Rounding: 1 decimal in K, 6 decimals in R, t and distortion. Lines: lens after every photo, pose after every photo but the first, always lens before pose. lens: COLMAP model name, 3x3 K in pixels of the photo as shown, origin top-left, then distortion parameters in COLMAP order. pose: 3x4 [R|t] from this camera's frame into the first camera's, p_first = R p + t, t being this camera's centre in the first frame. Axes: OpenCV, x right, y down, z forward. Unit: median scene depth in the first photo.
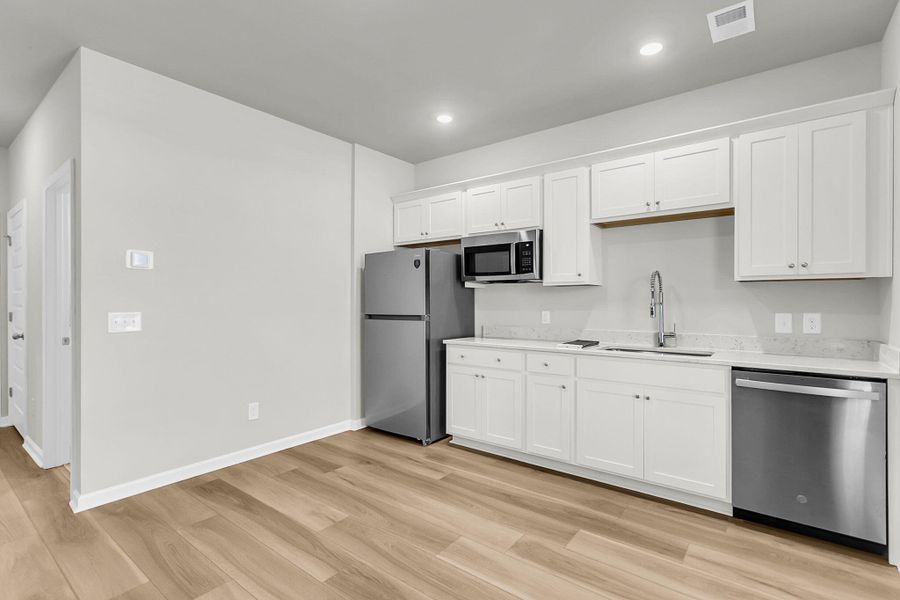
lens RADIAL K [[524.0, 0, 474.2], [0, 524.0, 297.8], [0, 0, 1]] dist [0.001308, 0.000978]
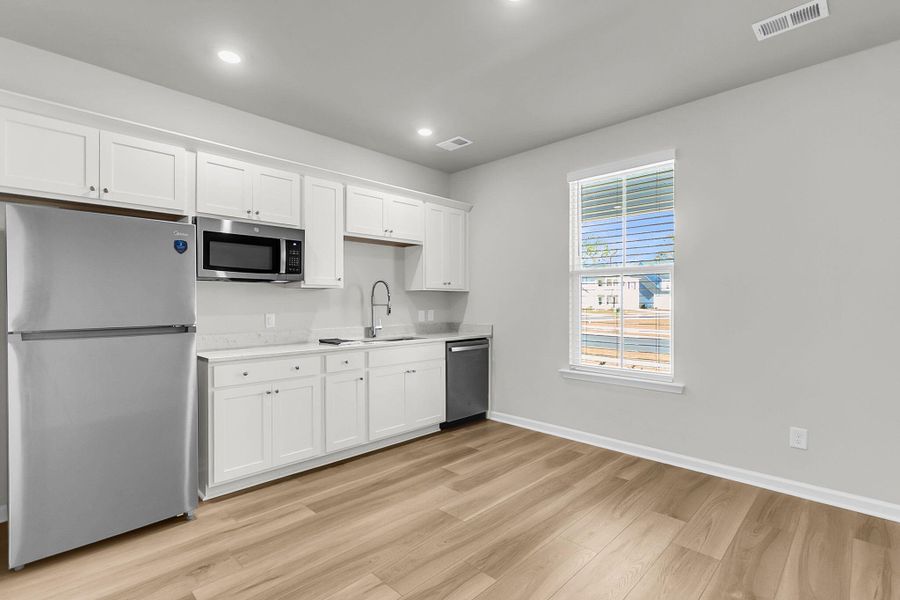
lens RADIAL K [[524.0, 0, 474.2], [0, 524.0, 297.8], [0, 0, 1]] dist [0.001308, 0.000978]
pose [[-0.099855, 0.007257, 0.994976, -0.958690], [-0.008150, 0.999934, -0.008112, 0.001504], [-0.994969, -0.008919, -0.099789, 0.846929]]
